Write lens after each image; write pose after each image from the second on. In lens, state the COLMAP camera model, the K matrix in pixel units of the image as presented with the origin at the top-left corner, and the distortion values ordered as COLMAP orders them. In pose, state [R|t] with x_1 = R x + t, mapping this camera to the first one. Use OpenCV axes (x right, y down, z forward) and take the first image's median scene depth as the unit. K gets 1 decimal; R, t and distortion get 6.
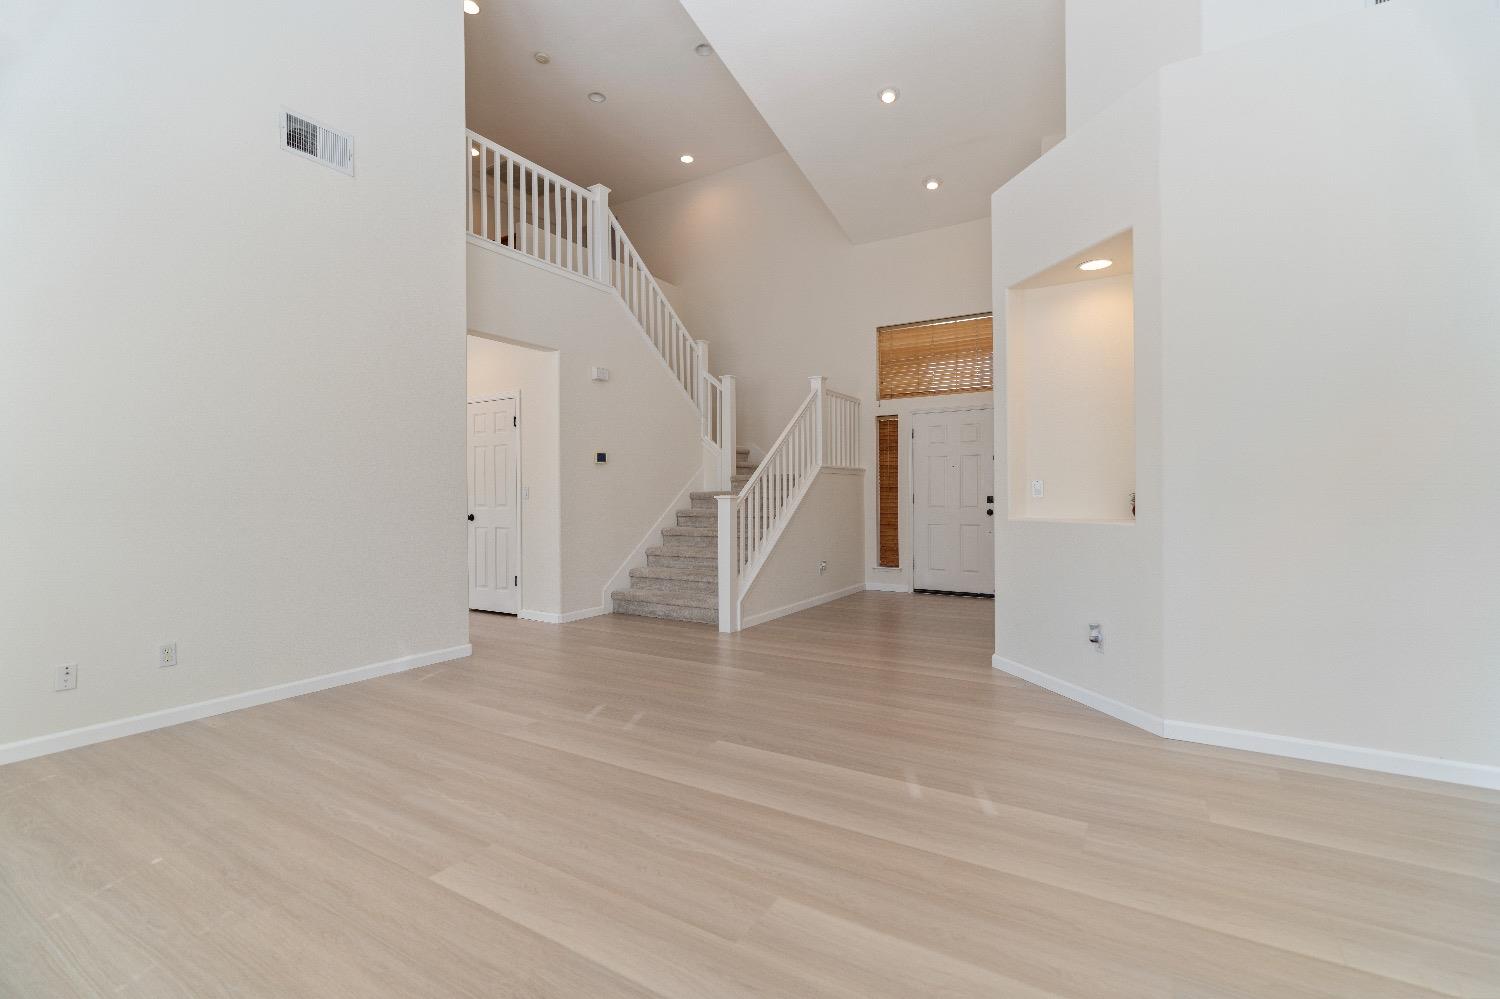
lens RADIAL K [[679.4, 0, 744.6], [0, 679.4, 502.5], [0, 0, 1]] dist [-0.010021, 0.002361]
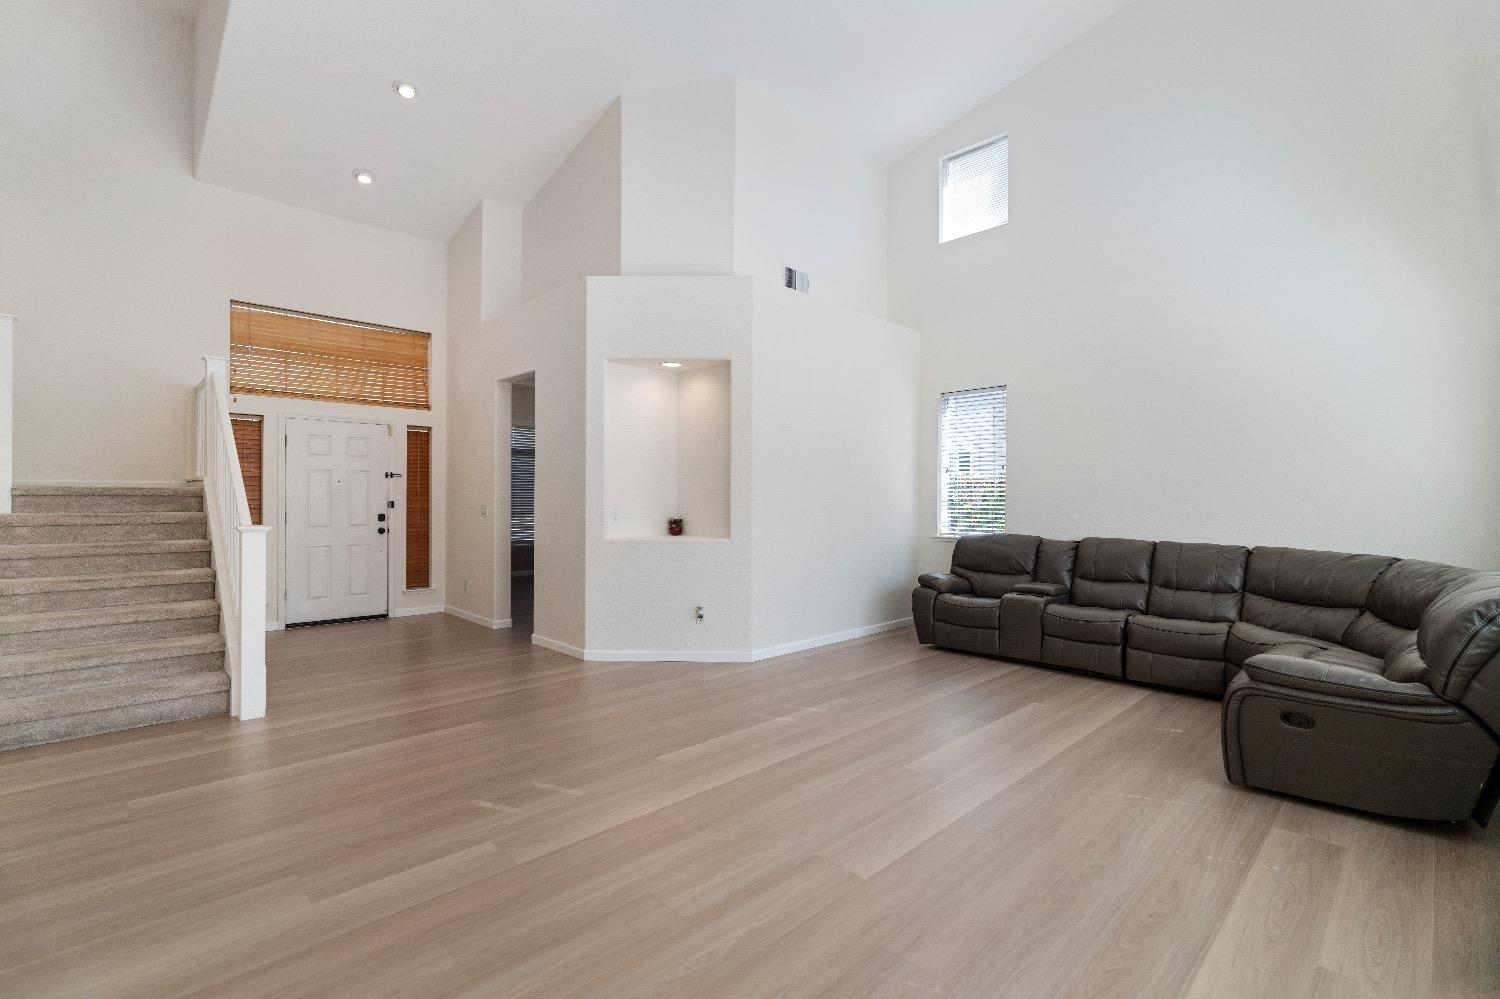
lens RADIAL K [[679.4, 0, 749.8], [0, 679.4, 493.5], [0, 0, 1]] dist [-0.010021, 0.002361]
pose [[0.238522, 0.009687, 0.971089, -0.929086], [0.000890, 0.999948, -0.010194, -0.057564], [-0.971137, 0.003295, 0.238501, 0.509242]]
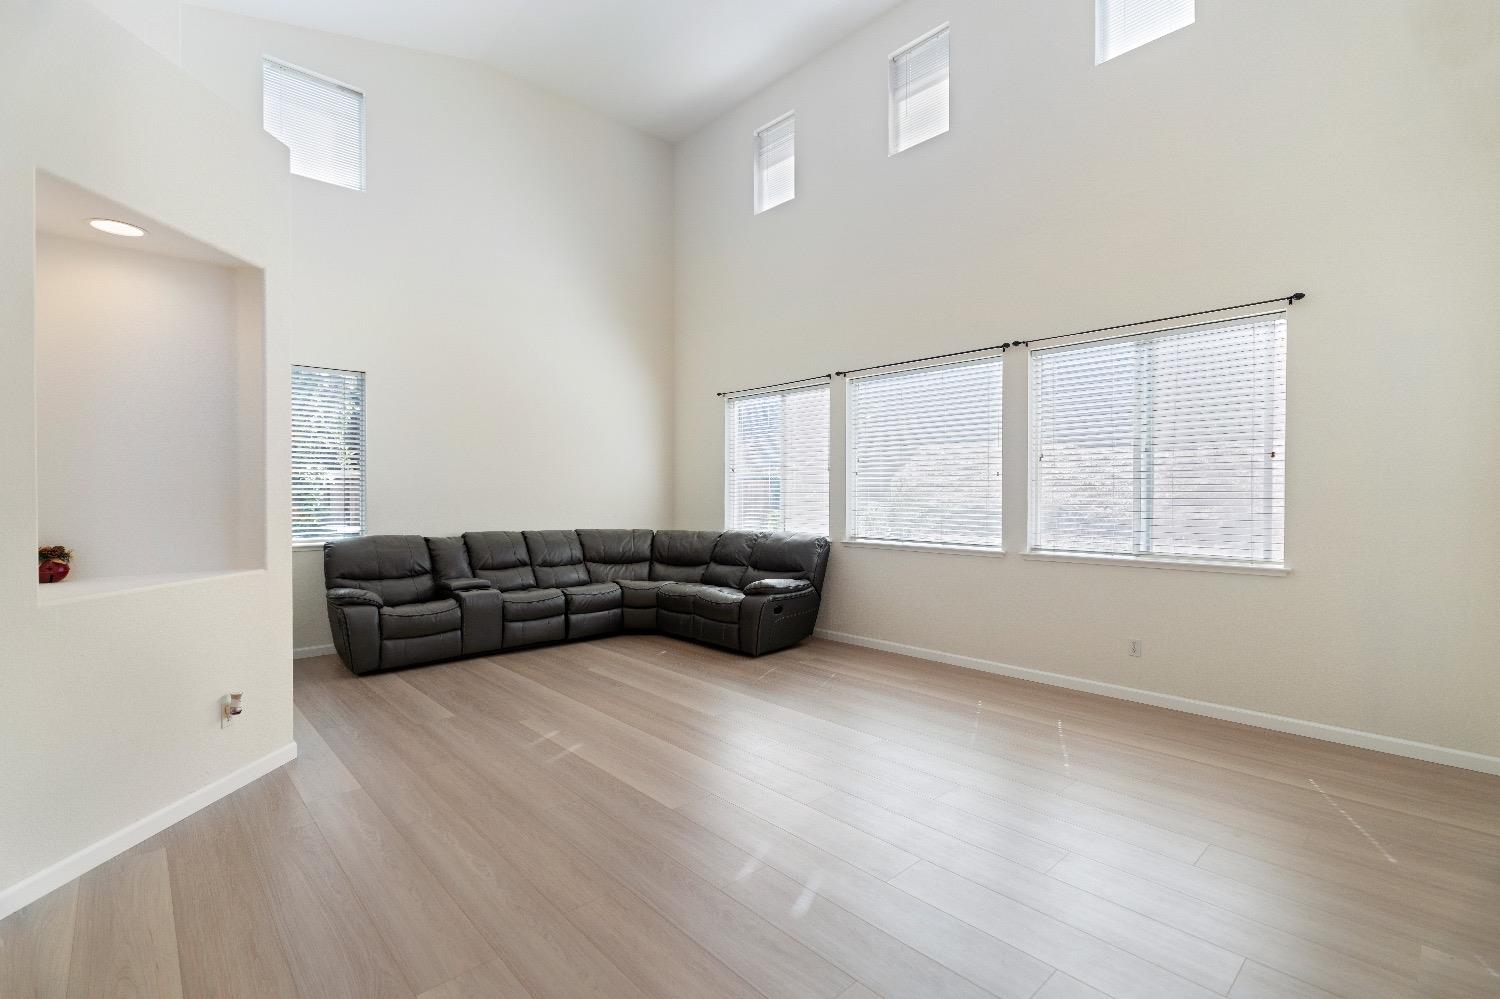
lens RADIAL K [[679.4, 0, 748.3], [0, 679.4, 499.9], [0, 0, 1]] dist [-0.010021, 0.002361]
pose [[-0.963426, 0.001366, 0.267972, -0.336160], [0.005503, 0.999877, 0.014685, -0.074800], [-0.267919, 0.015623, -0.963315, 1.613675]]
